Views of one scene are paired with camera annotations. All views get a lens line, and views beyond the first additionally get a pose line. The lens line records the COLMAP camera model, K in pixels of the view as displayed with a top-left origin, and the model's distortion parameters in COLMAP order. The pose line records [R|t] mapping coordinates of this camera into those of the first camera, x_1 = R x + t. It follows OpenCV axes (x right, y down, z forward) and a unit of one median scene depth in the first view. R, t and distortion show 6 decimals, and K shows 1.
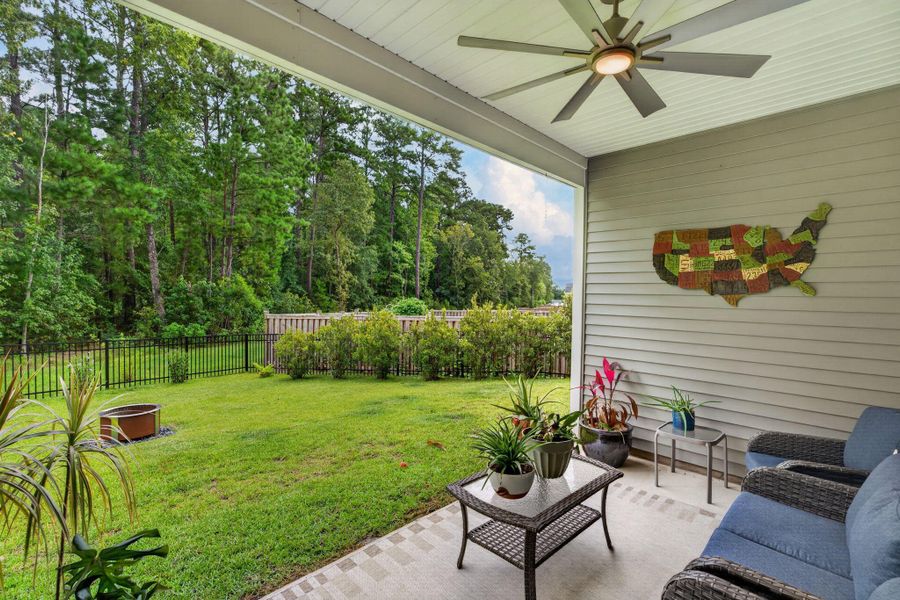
lens RADIAL K [[410.8, 0, 447.6], [0, 410.8, 303.0], [0, 0, 1]] dist [-0.001697, 0.002521]
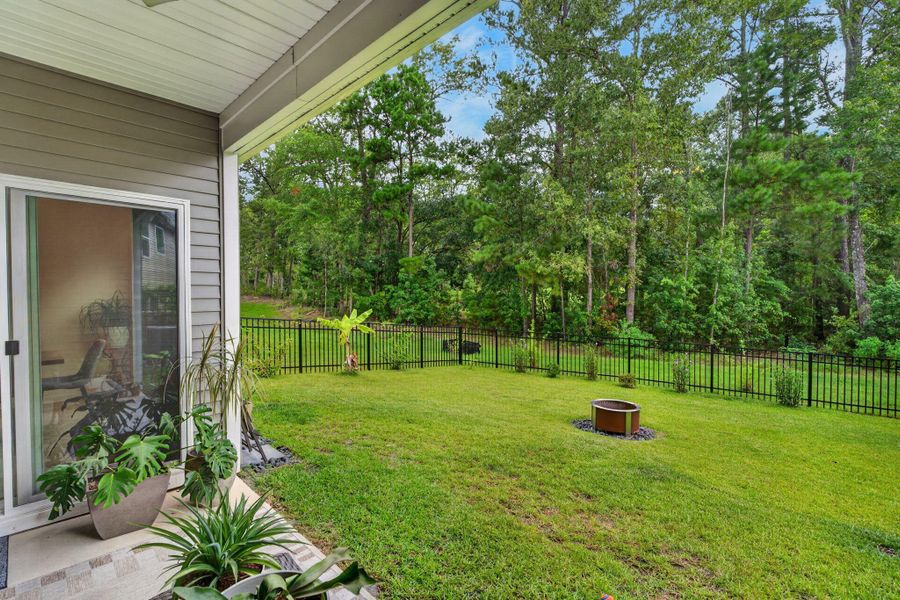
lens RADIAL K [[410.8, 0, 453.6], [0, 410.8, 300.5], [0, 0, 1]] dist [-0.001697, 0.002521]
pose [[0.006744, -0.006641, -0.999955, 0.126921], [-0.025675, 0.999647, -0.006812, 0.004808], [0.999648, 0.025720, 0.006571, 0.247065]]
